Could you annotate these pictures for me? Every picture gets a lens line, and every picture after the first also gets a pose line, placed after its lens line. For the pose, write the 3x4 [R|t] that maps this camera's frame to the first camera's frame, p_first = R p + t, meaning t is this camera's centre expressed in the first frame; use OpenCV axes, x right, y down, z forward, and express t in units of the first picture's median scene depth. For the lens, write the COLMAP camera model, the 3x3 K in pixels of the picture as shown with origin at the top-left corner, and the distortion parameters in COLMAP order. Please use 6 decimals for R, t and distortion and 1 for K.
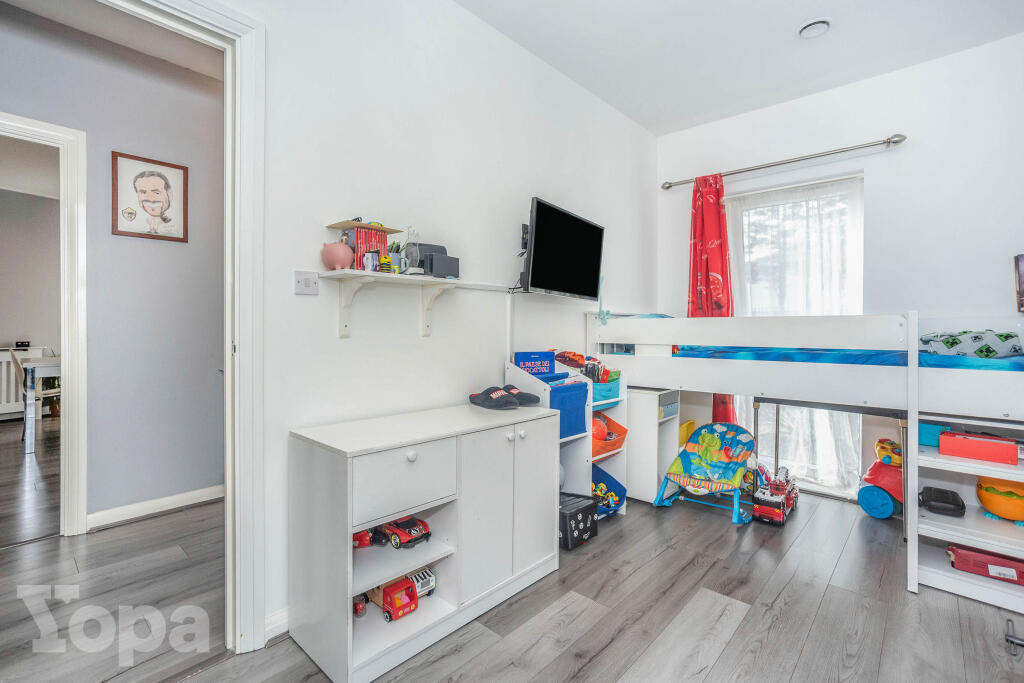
lens RADIAL K [[447.1, 0, 512.0], [0, 447.1, 341.5], [0, 0, 1]] dist [-0.060129, 0.019588]
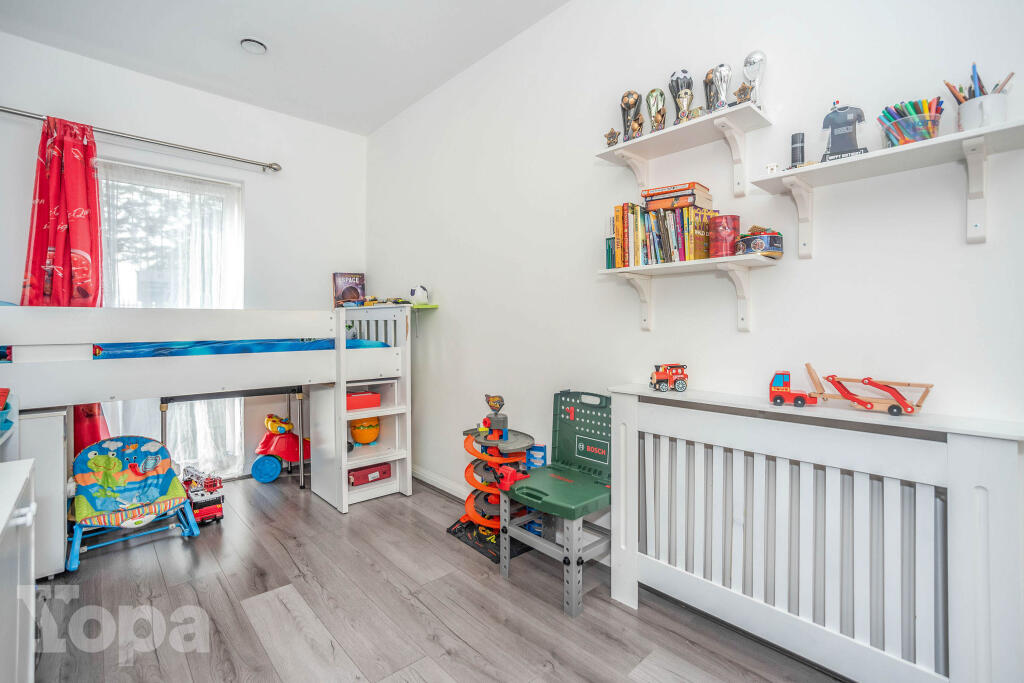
lens RADIAL K [[431.3, 0, 511.1], [0, 431.3, 328.3], [0, 0, 1]] dist [-0.000424, 0.000129]
pose [[0.131500, -0.014499, 0.991210, -0.222845], [0.030147, 0.999489, 0.010620, -0.004136], [-0.990858, 0.028486, 0.131870, 0.169455]]
